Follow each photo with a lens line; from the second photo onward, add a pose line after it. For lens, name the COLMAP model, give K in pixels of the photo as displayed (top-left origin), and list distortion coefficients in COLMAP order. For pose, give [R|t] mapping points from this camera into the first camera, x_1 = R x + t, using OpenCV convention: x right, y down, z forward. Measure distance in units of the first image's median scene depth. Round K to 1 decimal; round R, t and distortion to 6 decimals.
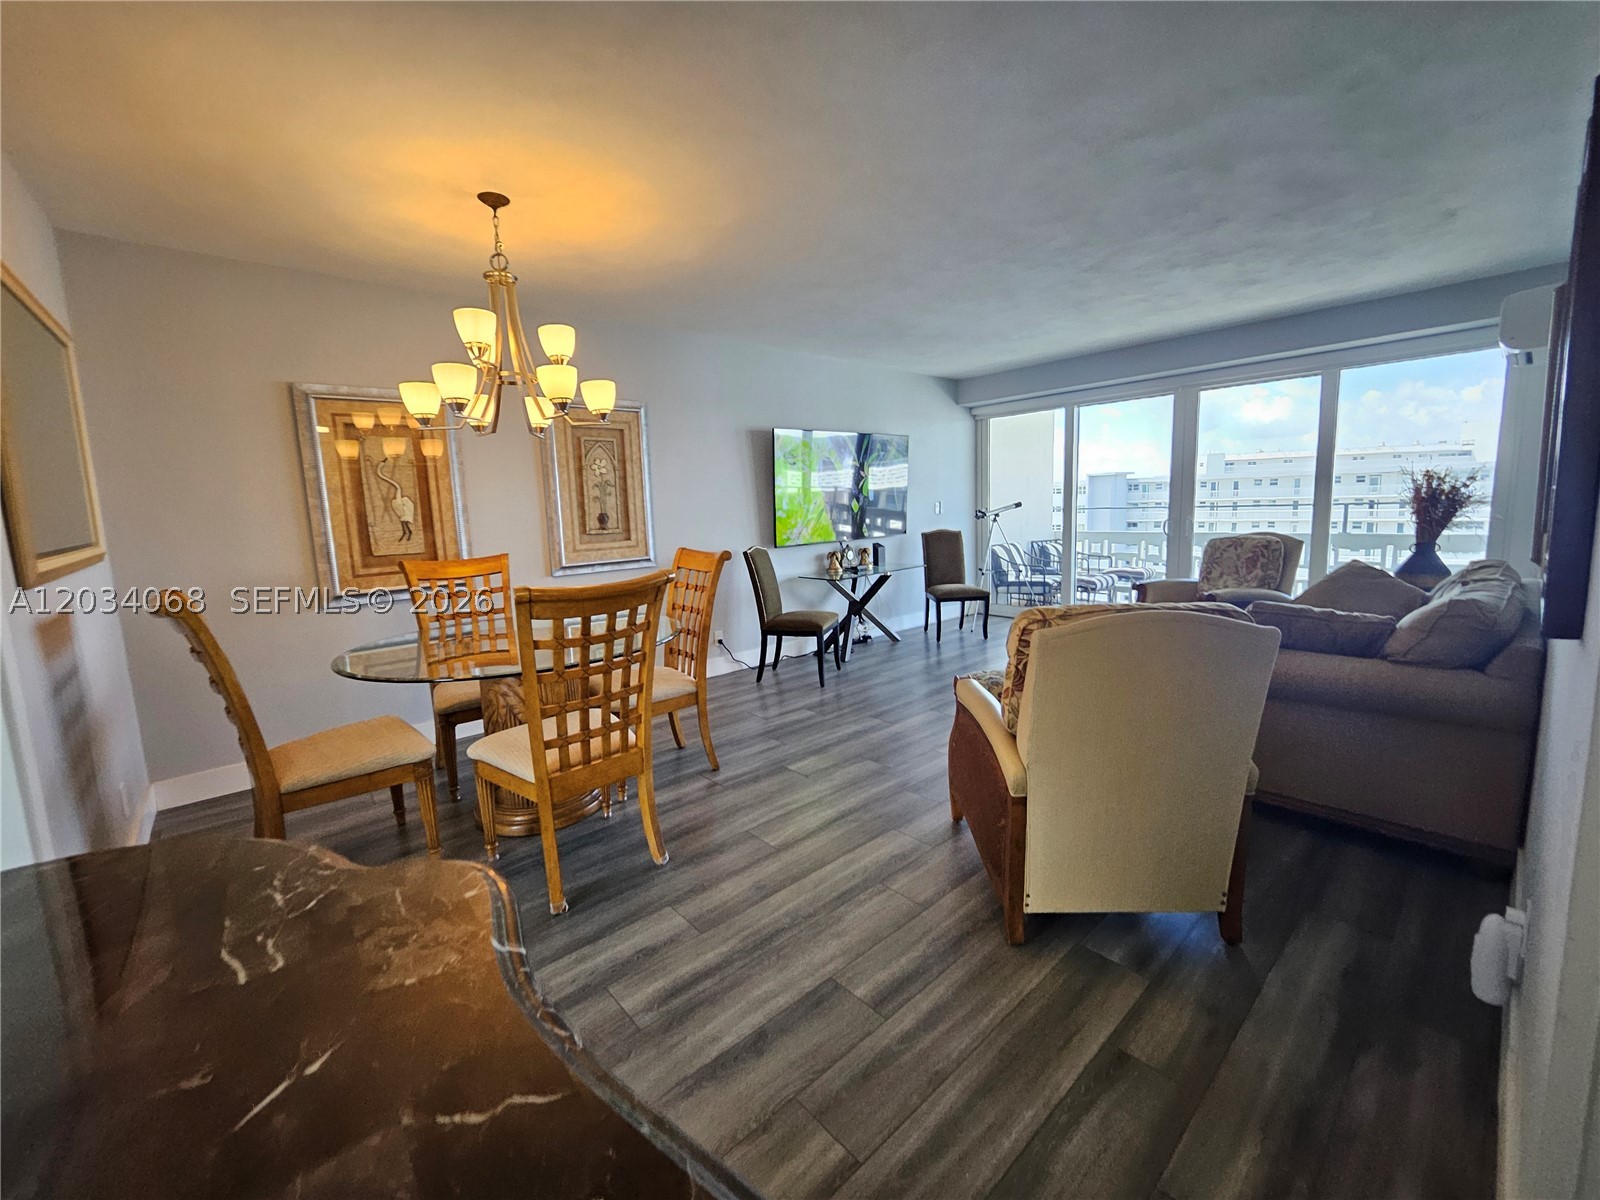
lens RADIAL K [[637.9, 0, 810.2], [0, 637.9, 613.0], [0, 0, 1]] dist [-0.010530, -0.000333]
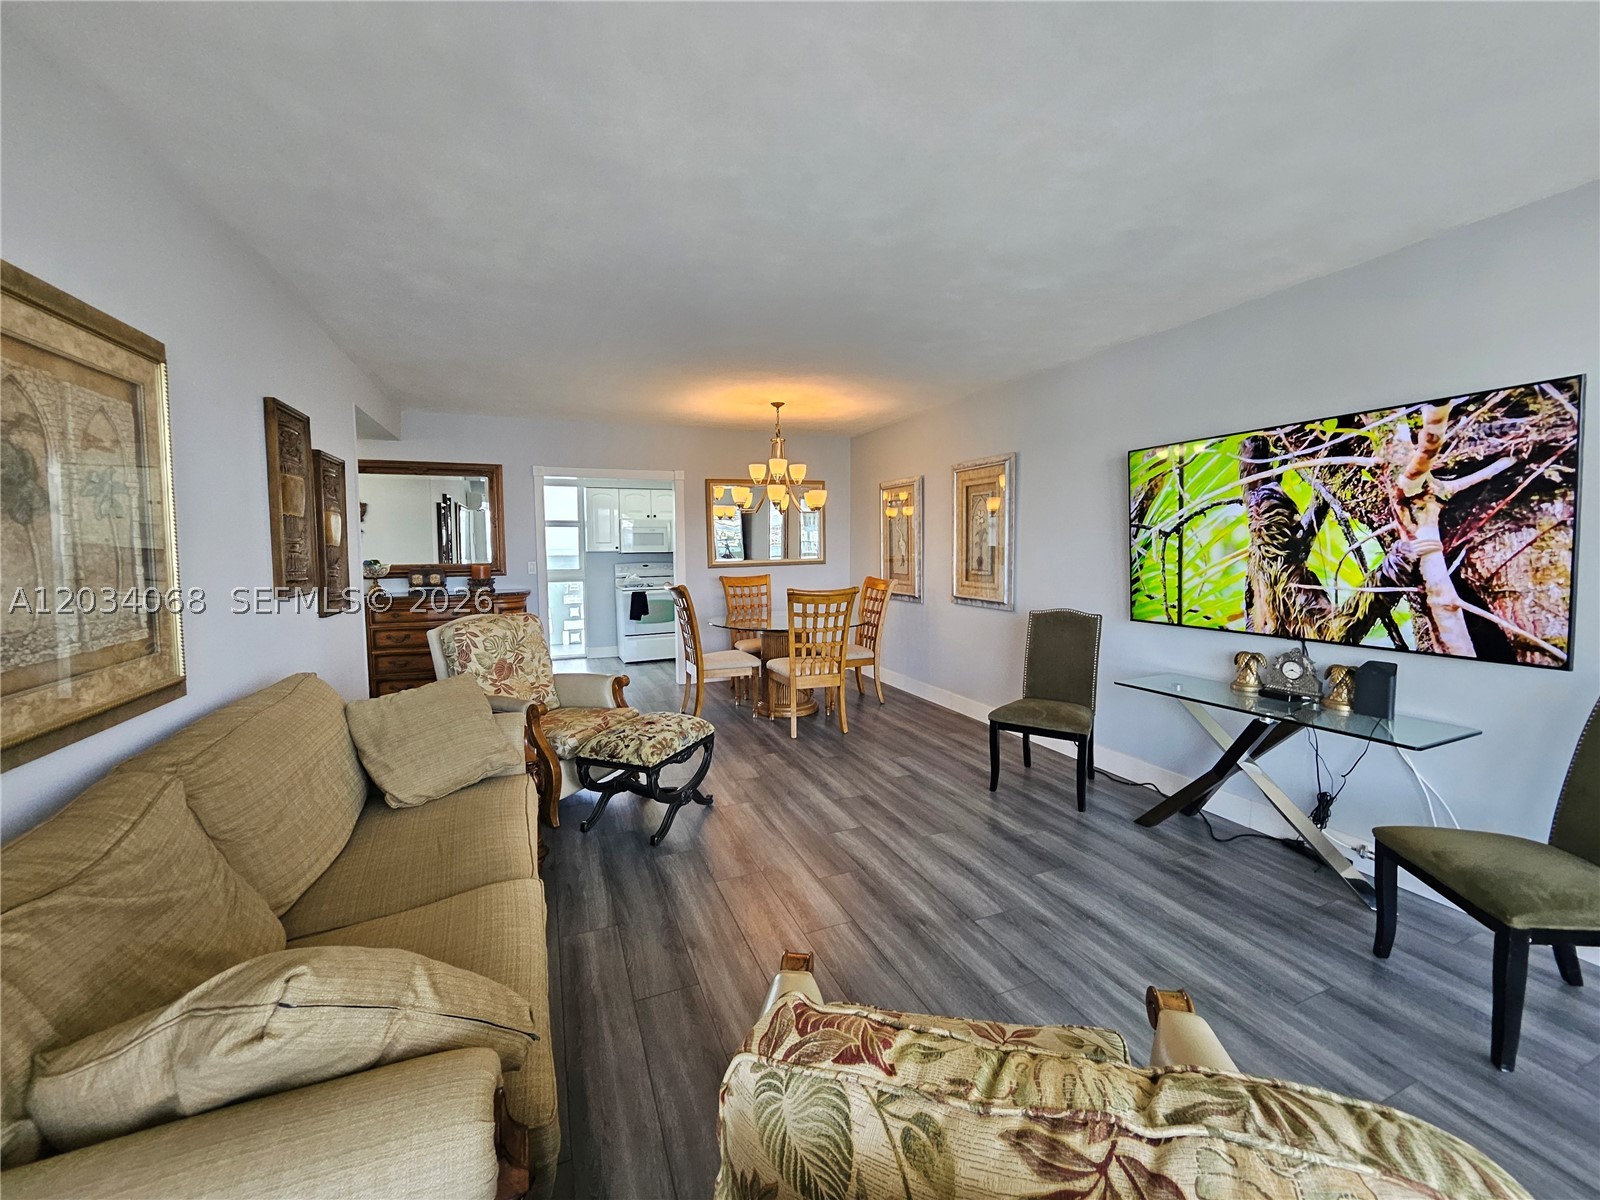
lens RADIAL K [[637.9, 0, 792.3], [0, 637.9, 588.8], [0, 0, 1]] dist [-0.010530, -0.000333]
pose [[-0.360387, 0.097107, -0.927735, 1.111359], [-0.135100, 0.978646, 0.154917, -0.294754], [0.922968, 0.181167, -0.339572, 1.374393]]
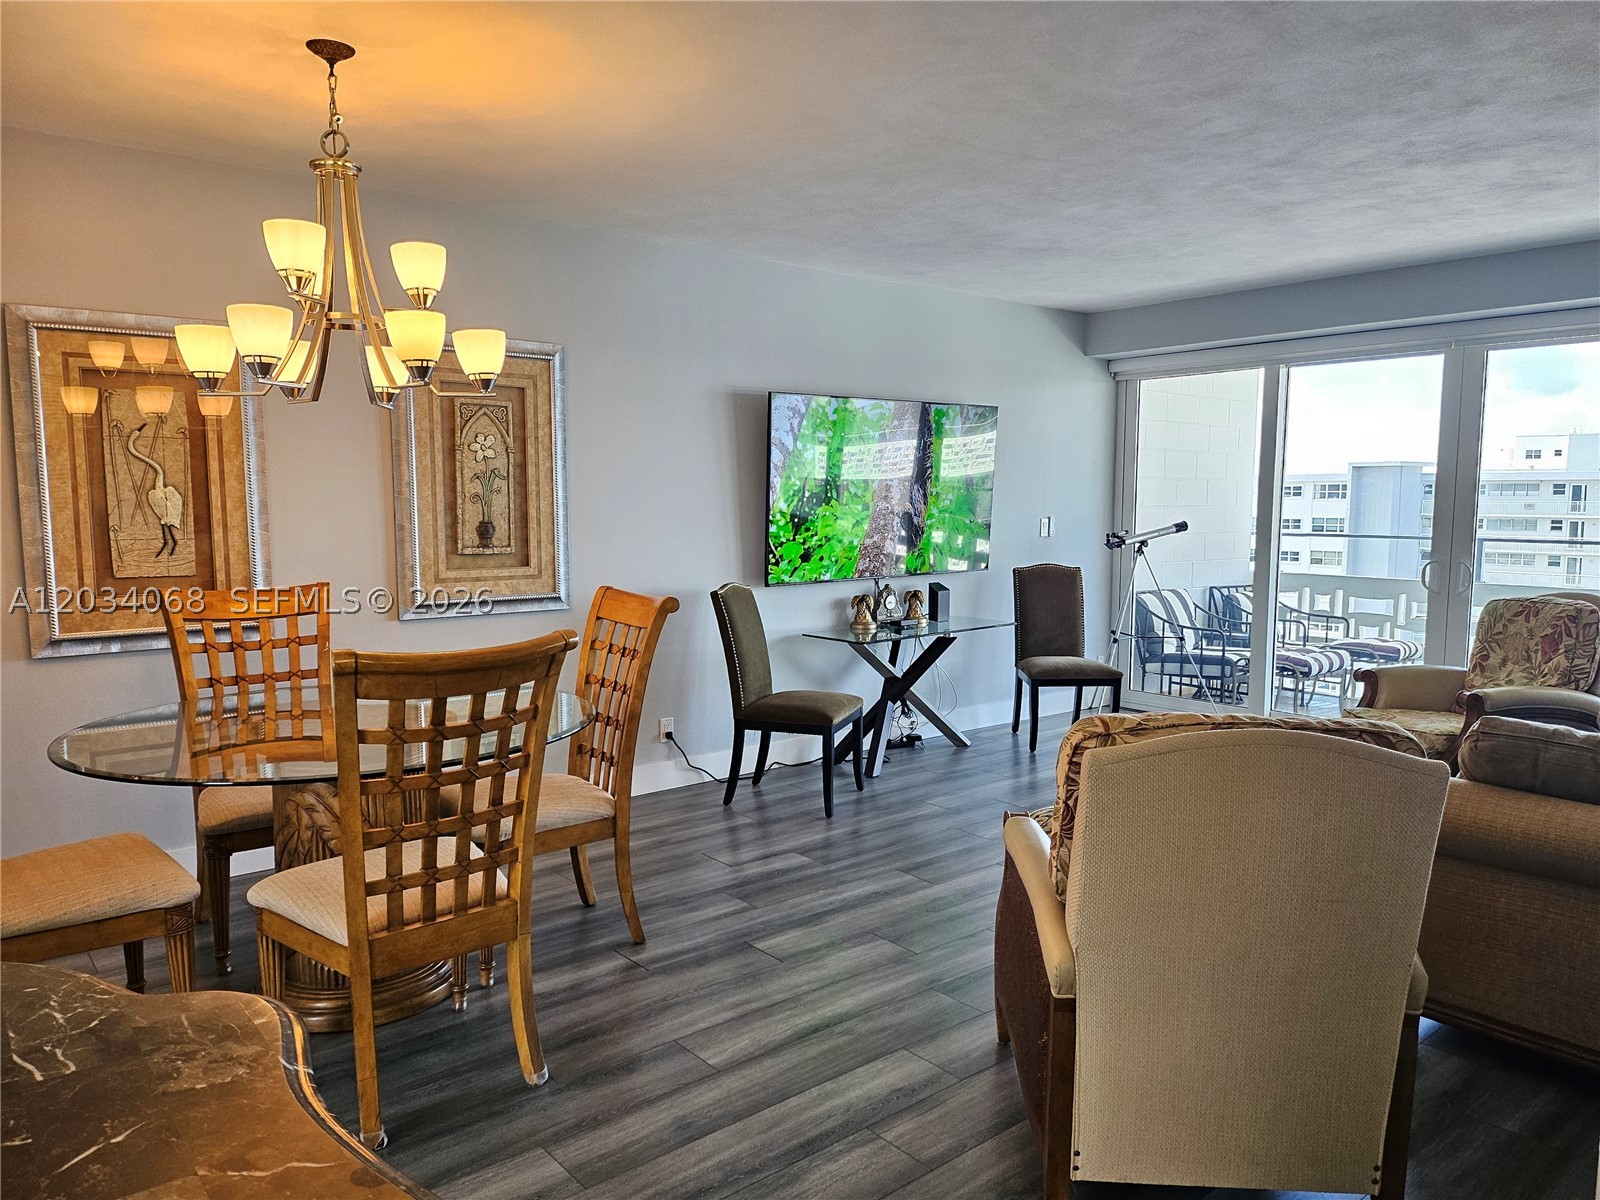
lens RADIAL K [[1125.7, 0, 818.6], [0, 1125.7, 653.9], [0, 0, 1]] dist [0.068217, -0.078438]
pose [[0.998536, 0.041138, -0.035119, 0.054165], [-0.042085, 0.998759, -0.026650, -0.015378], [0.033979, 0.028089, 0.999028, -0.111171]]
